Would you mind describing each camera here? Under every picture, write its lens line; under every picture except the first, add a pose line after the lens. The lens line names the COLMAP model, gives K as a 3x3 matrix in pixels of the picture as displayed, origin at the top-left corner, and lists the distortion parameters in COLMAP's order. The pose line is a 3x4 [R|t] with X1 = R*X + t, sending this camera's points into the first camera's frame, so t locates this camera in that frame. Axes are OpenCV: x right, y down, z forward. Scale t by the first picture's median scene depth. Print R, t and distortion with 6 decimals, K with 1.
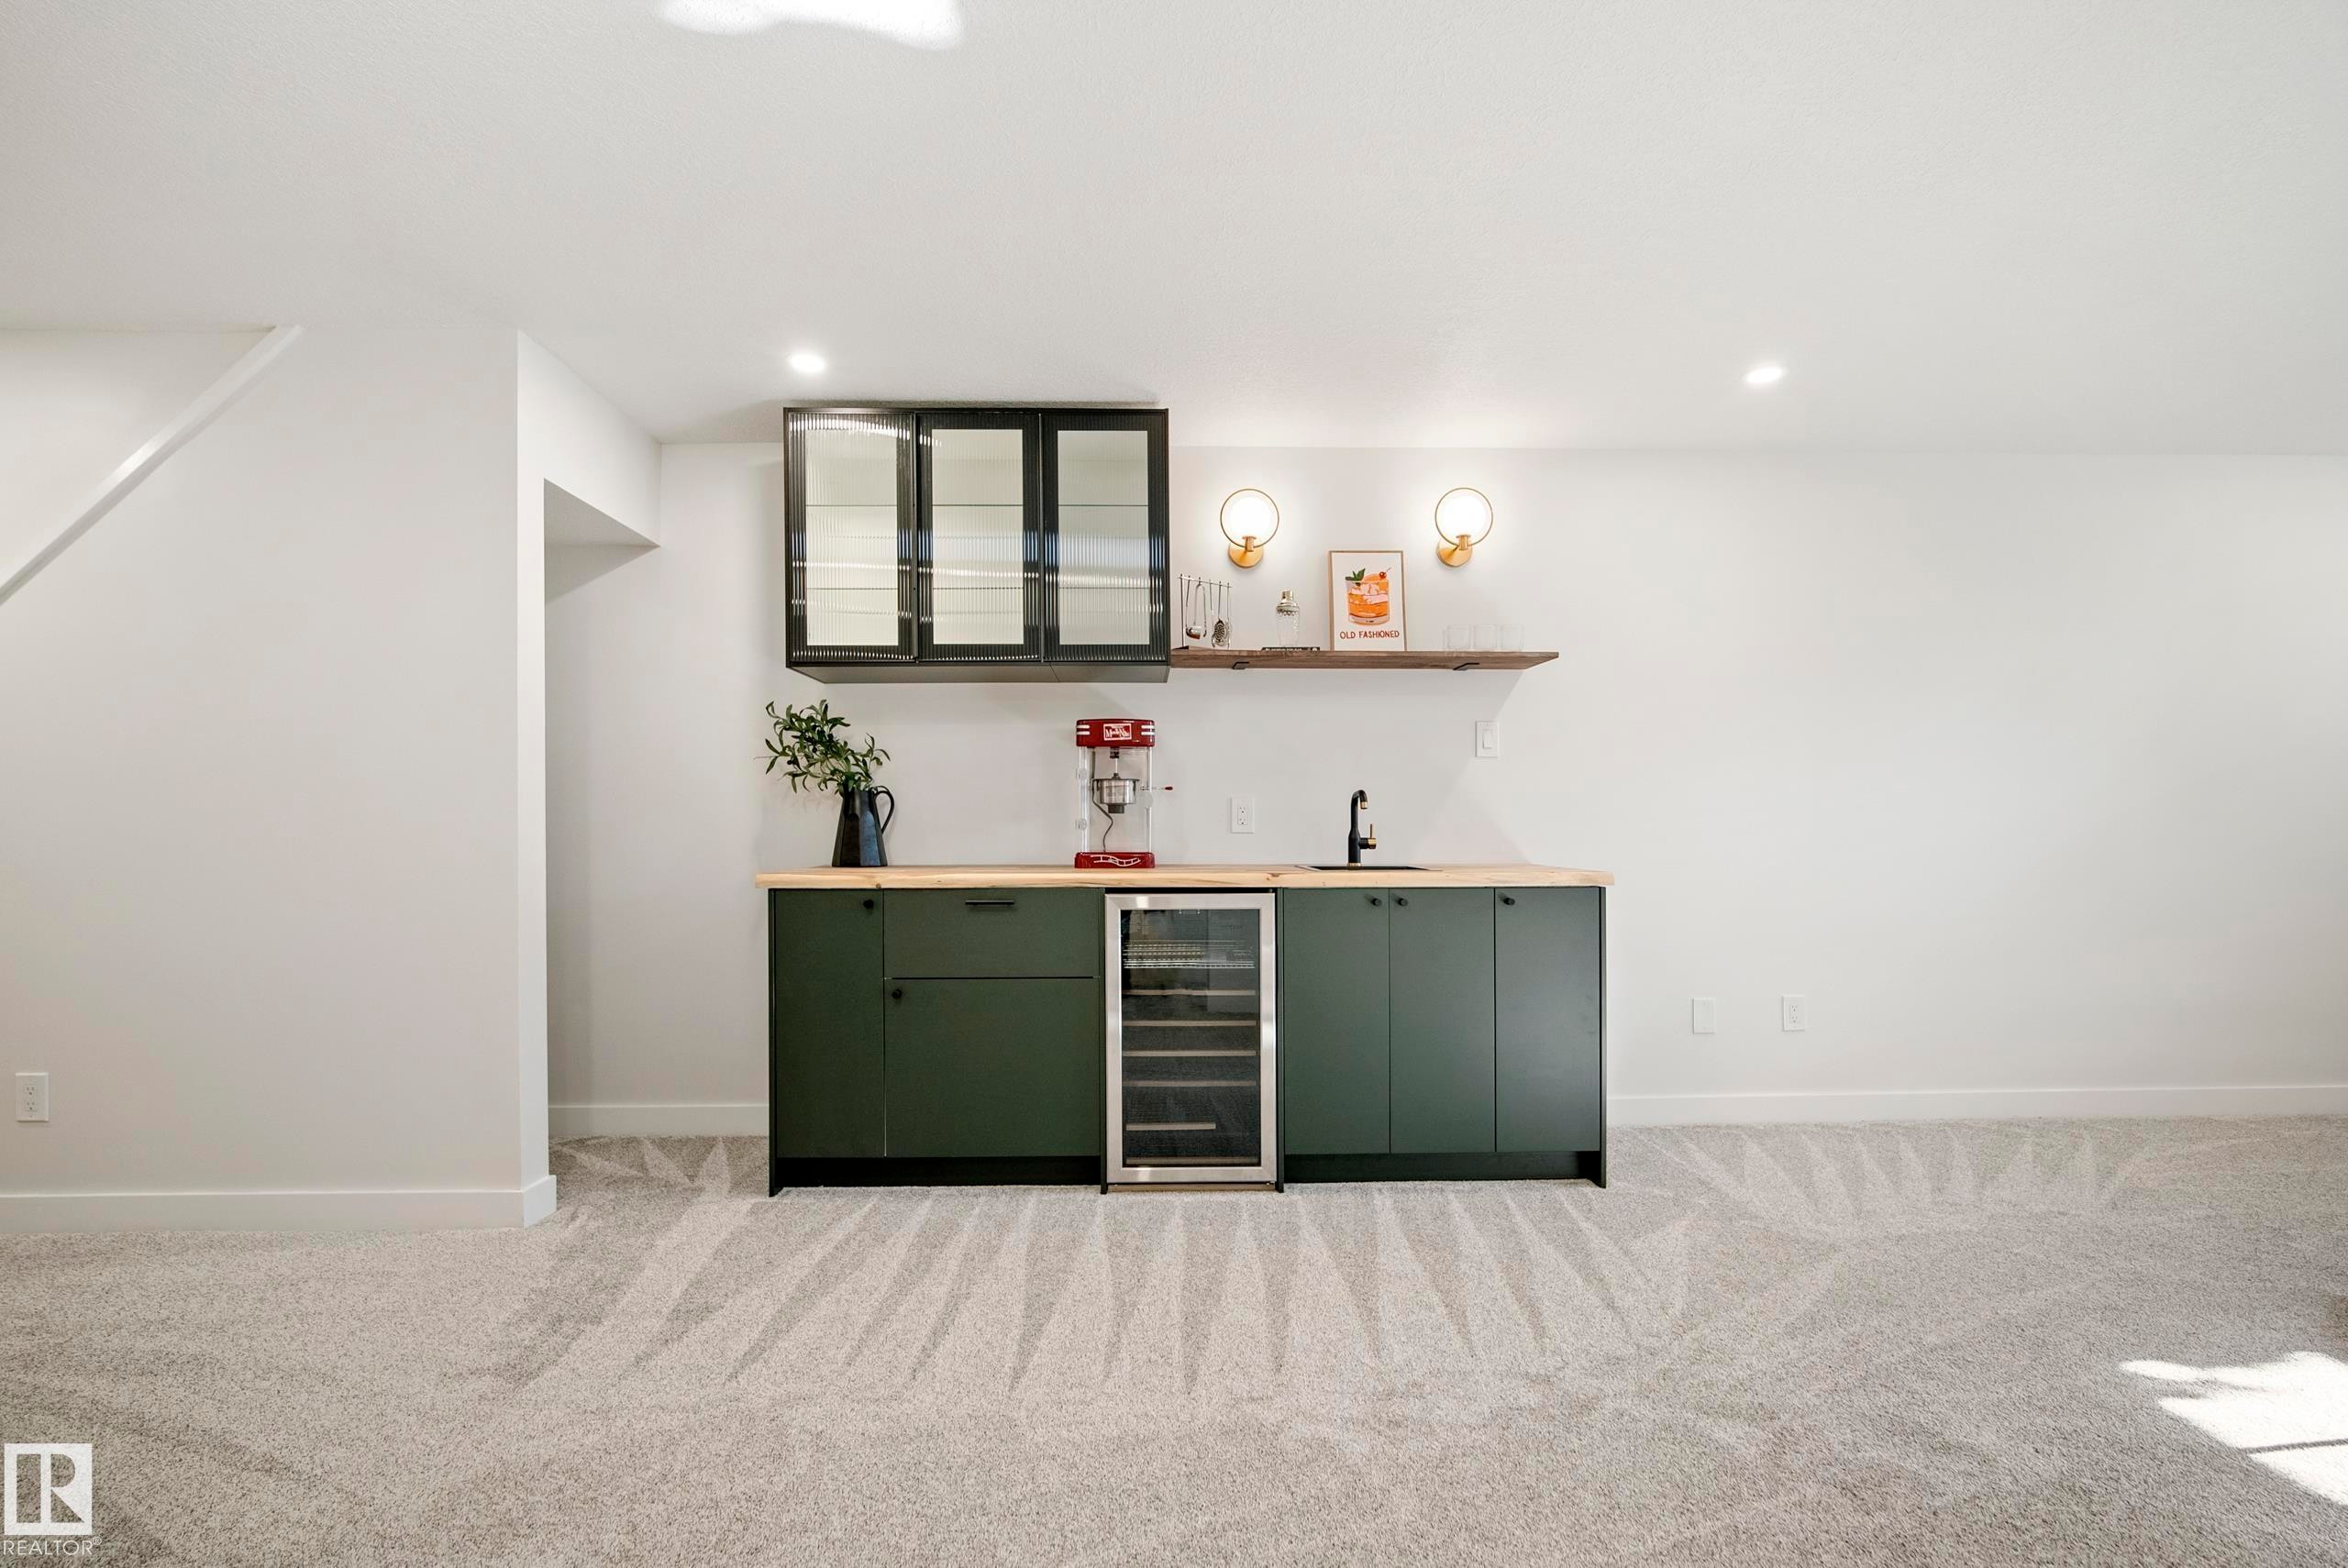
lens RADIAL K [[1097.9, 0, 1171.1], [0, 1097.9, 830.1], [0, 0, 1]] dist [0.000170, 0.000829]
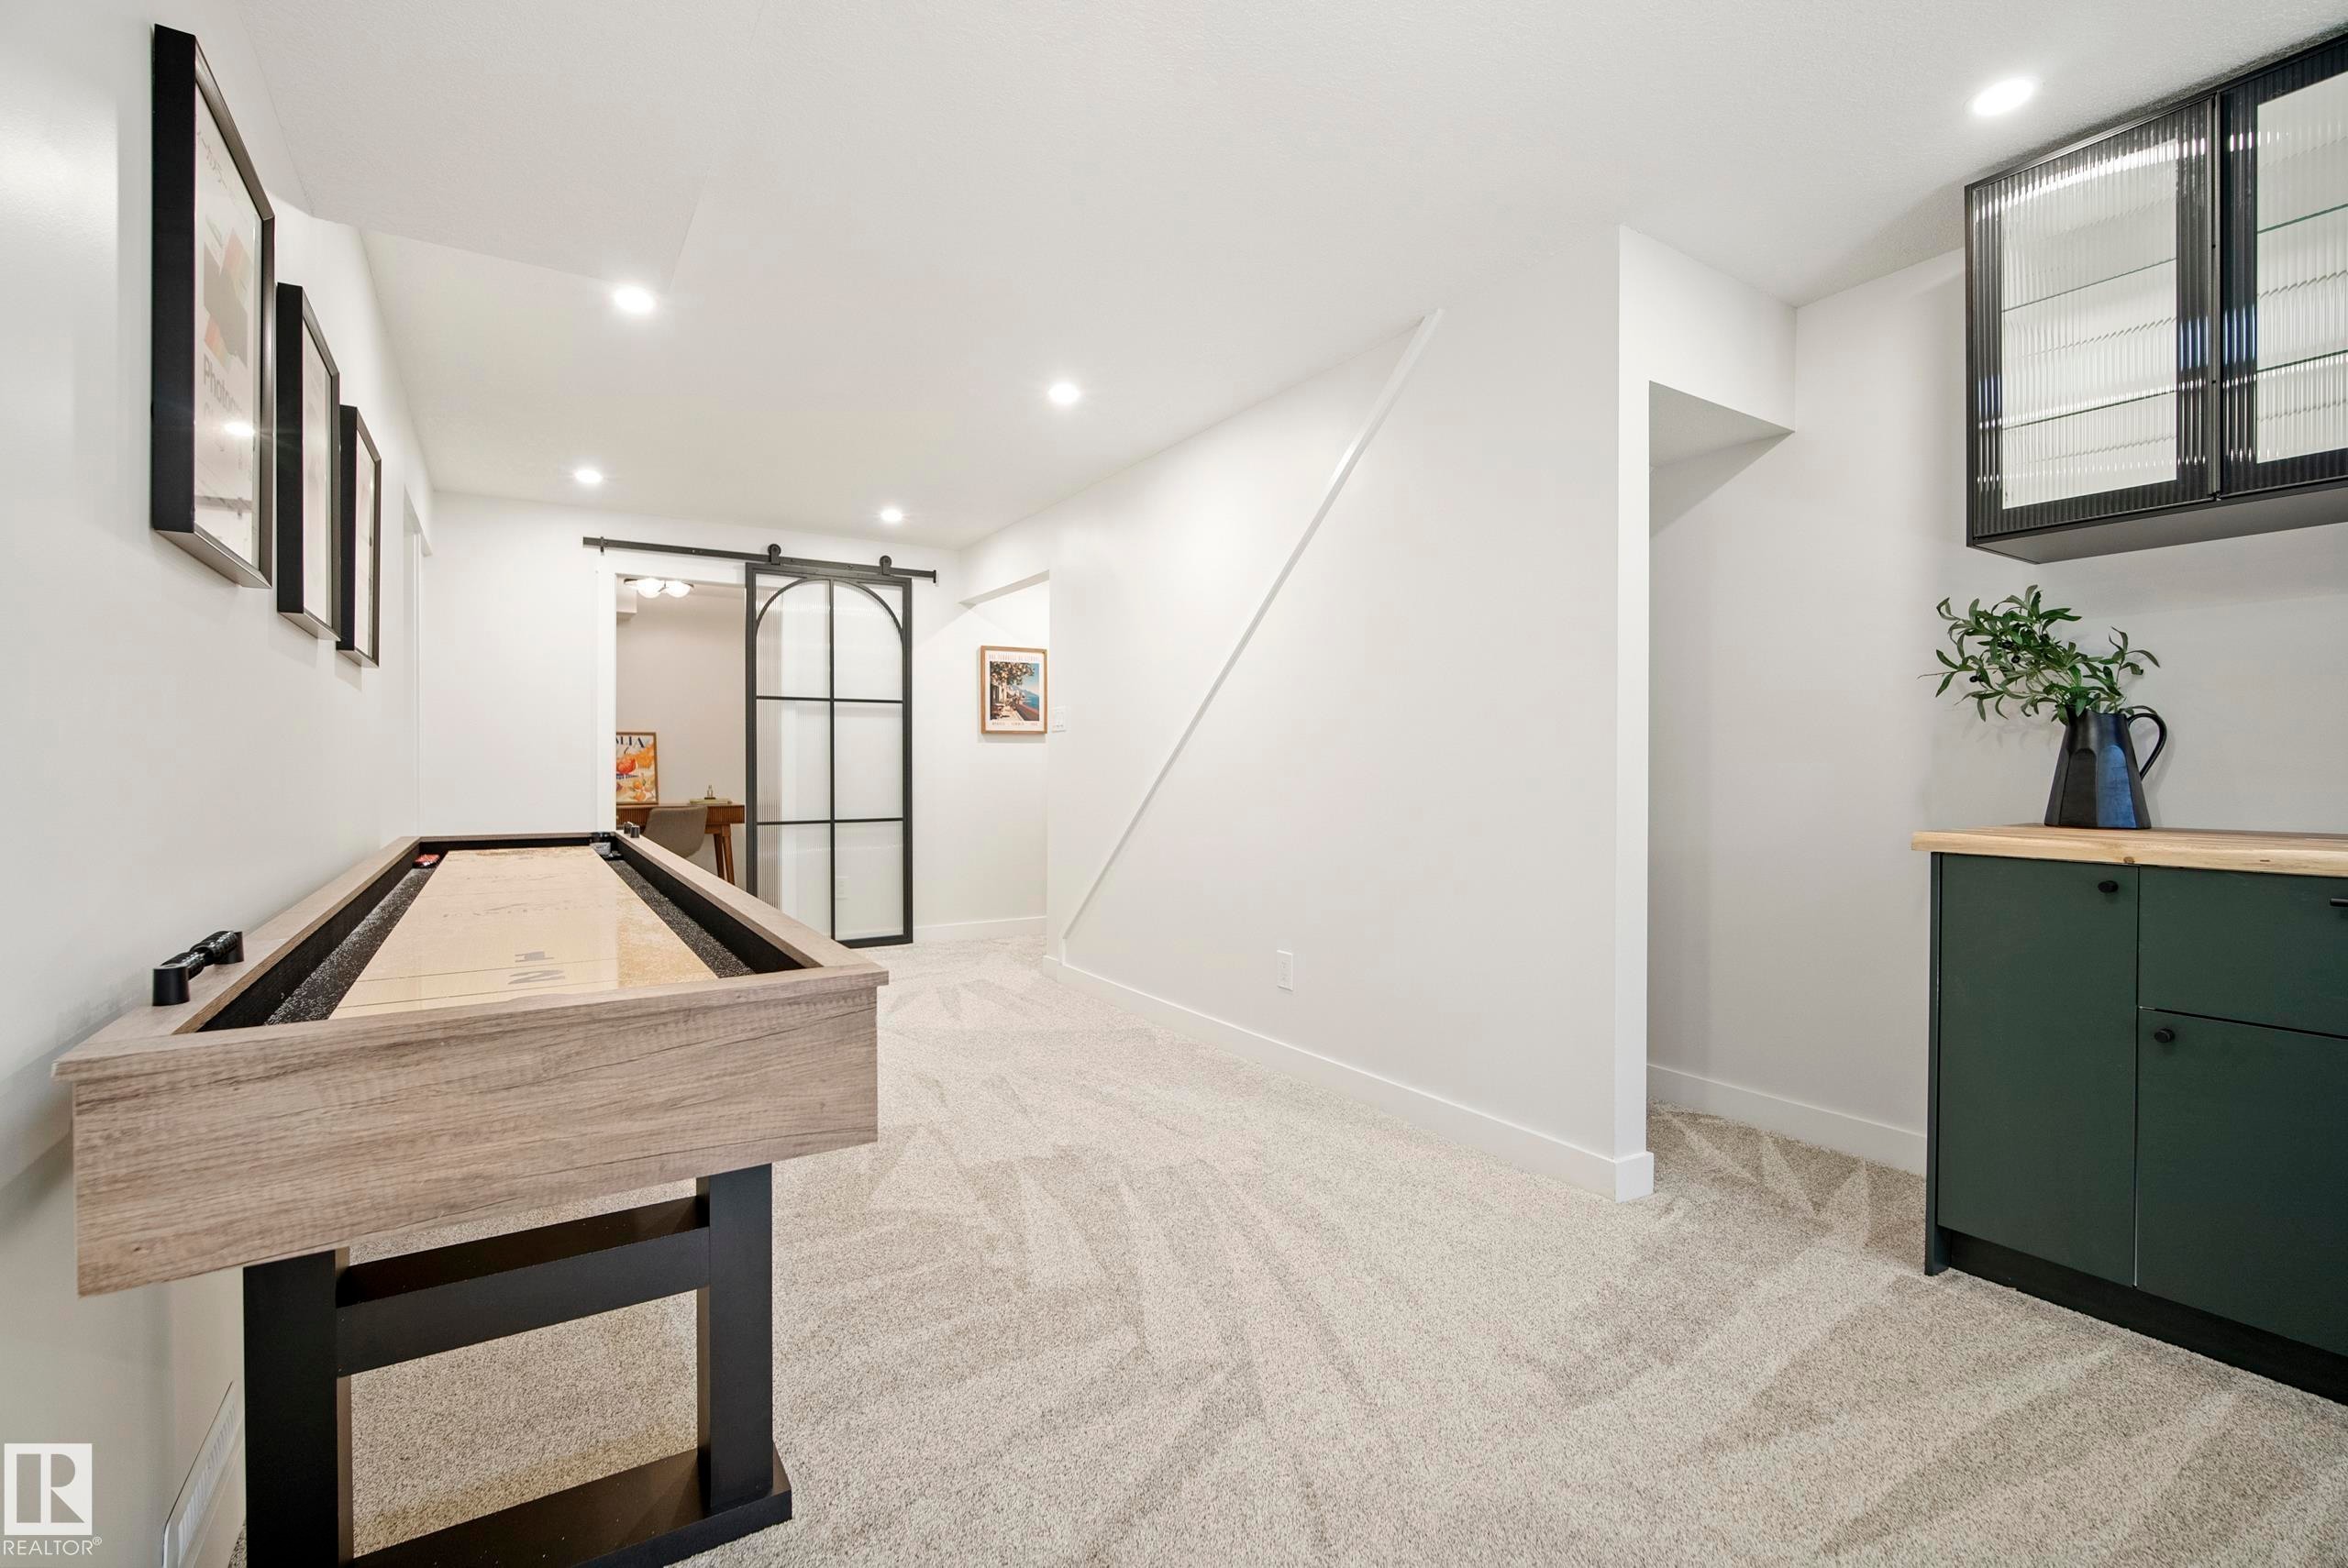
lens RADIAL K [[1023.6, 0, 1169.1], [0, 1023.6, 777.0], [0, 0, 1]] dist [-0.015731, 0.004331]
pose [[0.512831, 0.010560, -0.858425, -0.046715], [-0.007773, 0.999940, 0.007657, 0.002155], [0.858454, 0.002746, 0.512882, 0.213400]]
